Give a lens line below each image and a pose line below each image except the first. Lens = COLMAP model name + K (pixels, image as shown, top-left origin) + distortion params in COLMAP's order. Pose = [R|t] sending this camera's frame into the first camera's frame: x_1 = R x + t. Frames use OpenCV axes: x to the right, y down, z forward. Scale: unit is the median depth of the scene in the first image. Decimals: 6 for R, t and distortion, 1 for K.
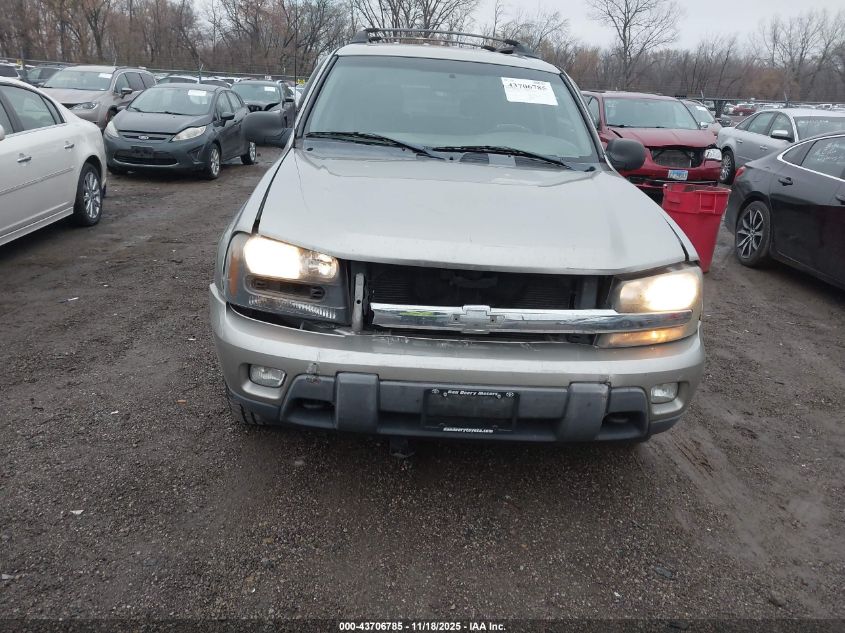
lens RADIAL K [[669.9, 0, 419.3], [0, 669.9, 312.9], [0, 0, 1]] dist [0.002909, -0.001299]
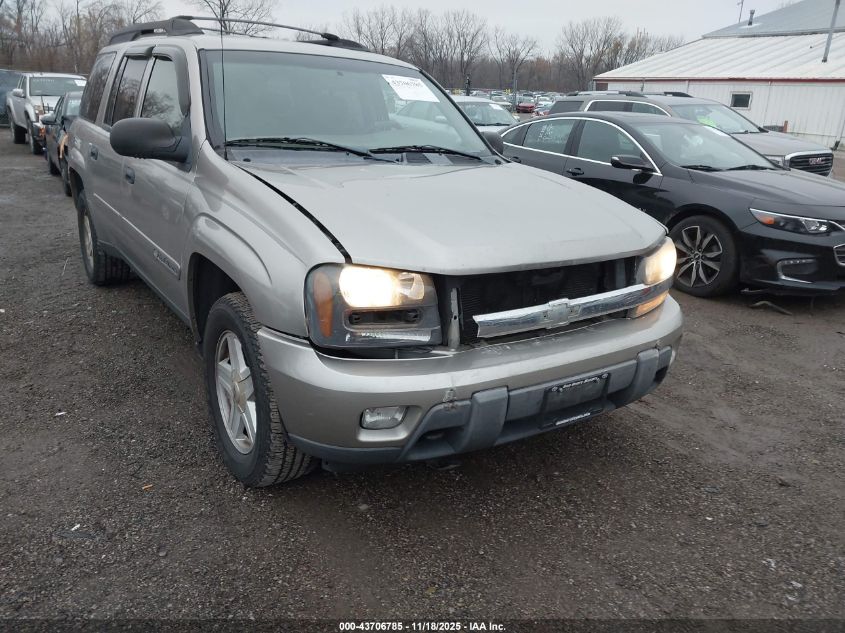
lens RADIAL K [[669.9, 0, 421.3], [0, 669.9, 314.0], [0, 0, 1]] dist [0.002909, -0.001299]
pose [[0.847220, -0.178021, 0.500527, -0.601998], [0.168347, 0.983590, 0.064878, -0.090691], [-0.503864, 0.029296, 0.863286, 0.196425]]
